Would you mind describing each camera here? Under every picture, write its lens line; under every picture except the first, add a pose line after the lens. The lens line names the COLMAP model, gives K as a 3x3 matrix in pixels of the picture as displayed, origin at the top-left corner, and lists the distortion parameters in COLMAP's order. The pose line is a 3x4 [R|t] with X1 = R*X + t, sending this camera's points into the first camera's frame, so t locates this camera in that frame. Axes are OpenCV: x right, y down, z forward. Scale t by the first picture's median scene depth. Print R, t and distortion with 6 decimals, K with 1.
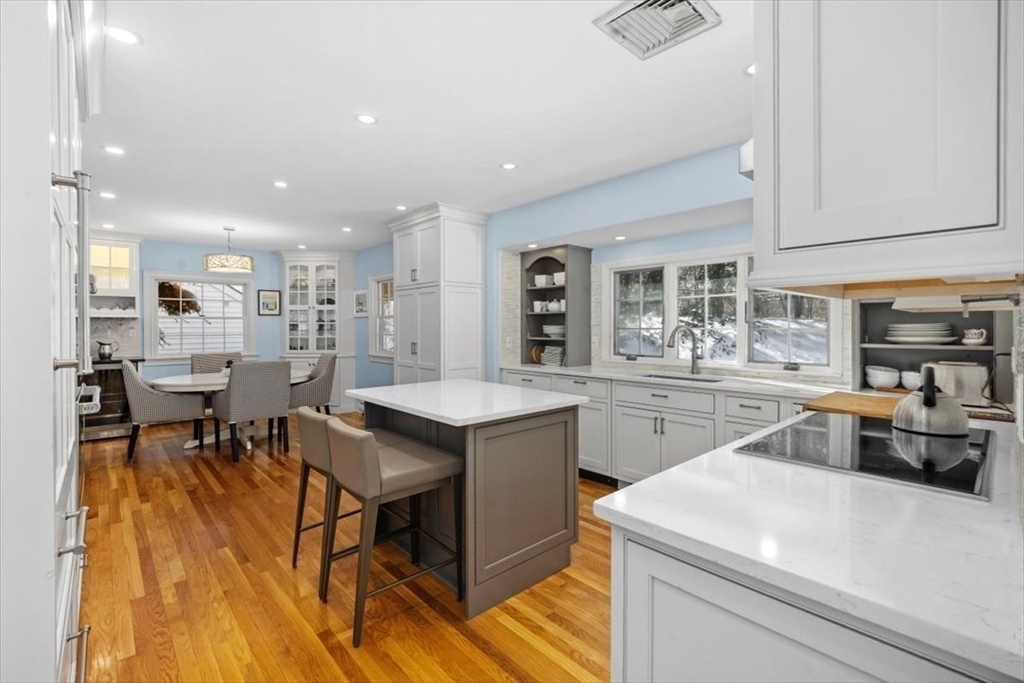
lens RADIAL K [[454.8, 0, 514.3], [0, 454.8, 326.3], [0, 0, 1]] dist [0.005111, 0.000857]
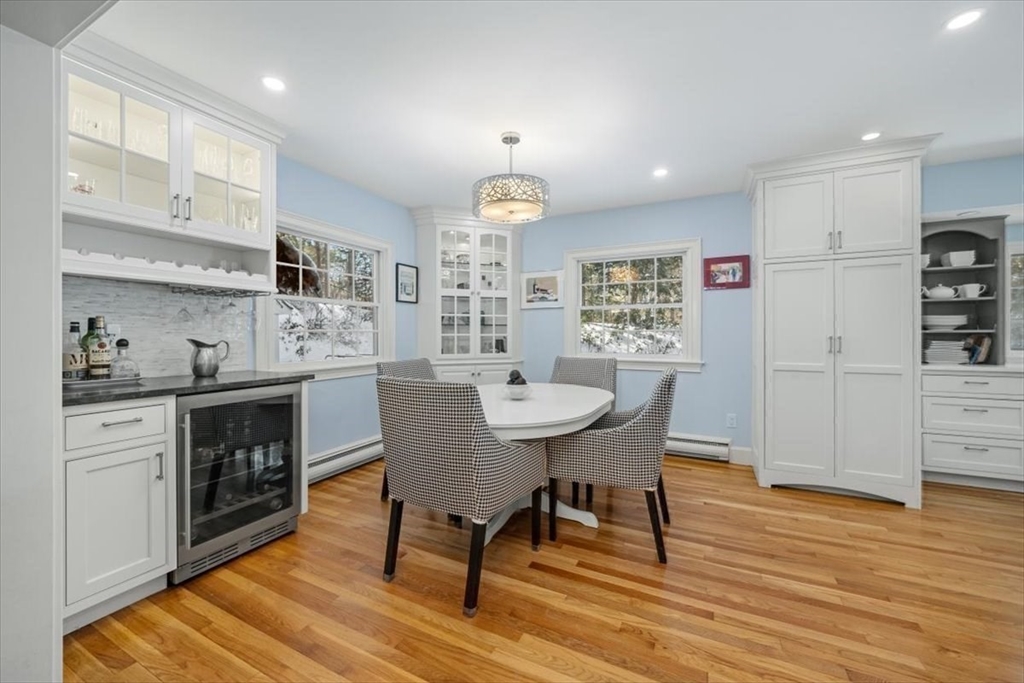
lens RADIAL K [[397.5, 0, 520.6], [0, 397.5, 332.0], [0, 0, 1]] dist [0.001481, -0.000086]
pose [[0.934250, 0.002106, 0.356613, -0.754233], [-0.000036, 0.999983, -0.005811, 0.028551], [-0.356619, 0.005416, 0.934234, 0.507990]]
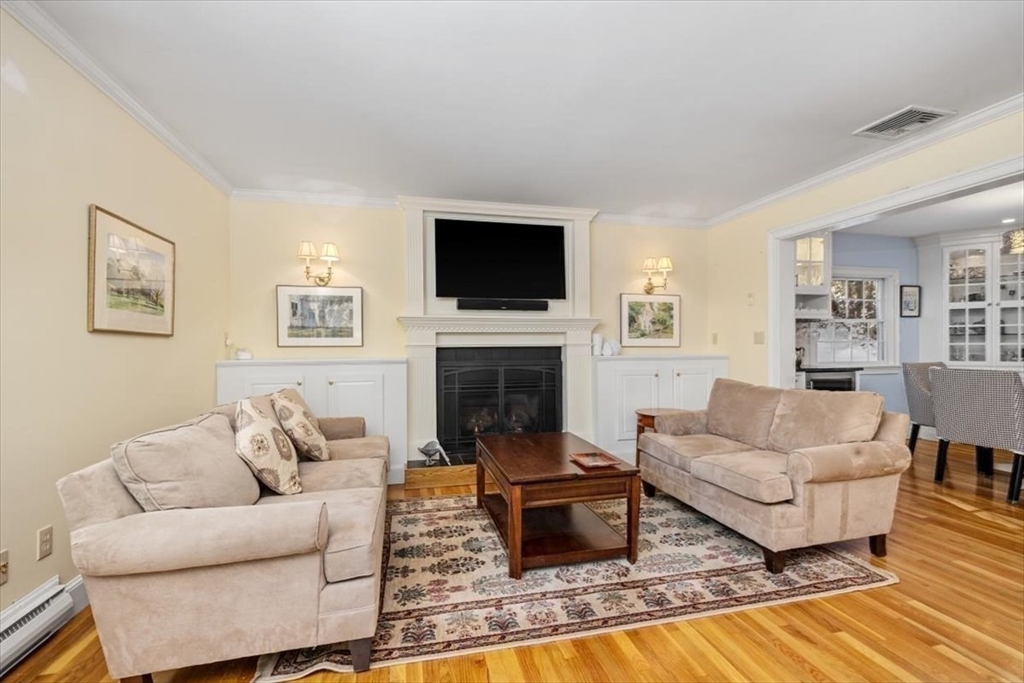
lens RADIAL K [[454.8, 0, 512.5], [0, 454.8, 347.4], [0, 0, 1]] dist [0.005111, 0.000857]
pose [[0.870724, -0.001562, -0.491770, -0.958078], [0.001452, 0.999999, -0.000606, 0.035930], [0.491770, -0.000186, 0.870725, -0.041911]]
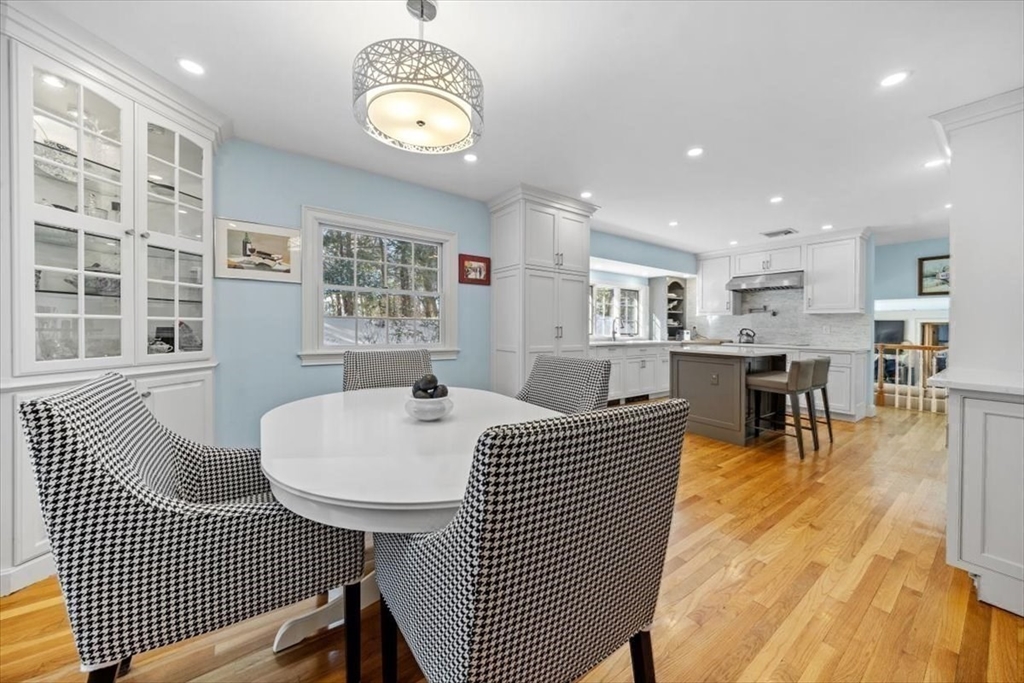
lens RADIAL K [[352.4, 0, 505.1], [0, 352.4, 325.7], [0, 0, 1]] dist [-0.005852, -0.000417]
pose [[0.131665, 0.010189, 0.991242, -0.849637], [-0.012836, 0.999881, -0.008572, 0.036169], [-0.991211, -0.011595, 0.131780, 0.862470]]
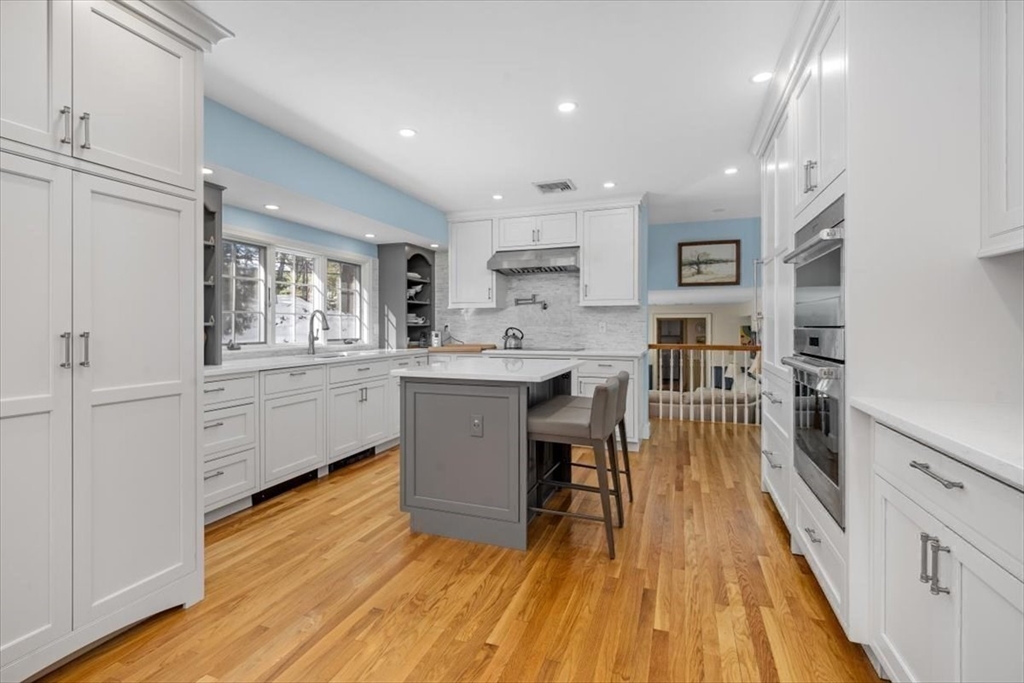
lens RADIAL K [[472.5, 0, 498.3], [0, 472.5, 328.0], [0, 0, 1]] dist [-0.000129, 0.000156]
pose [[-0.446553, 0.004117, 0.894748, -0.562403], [0.003124, 0.999990, -0.003042, 0.030618], [-0.894752, 0.001437, -0.446561, 0.744714]]
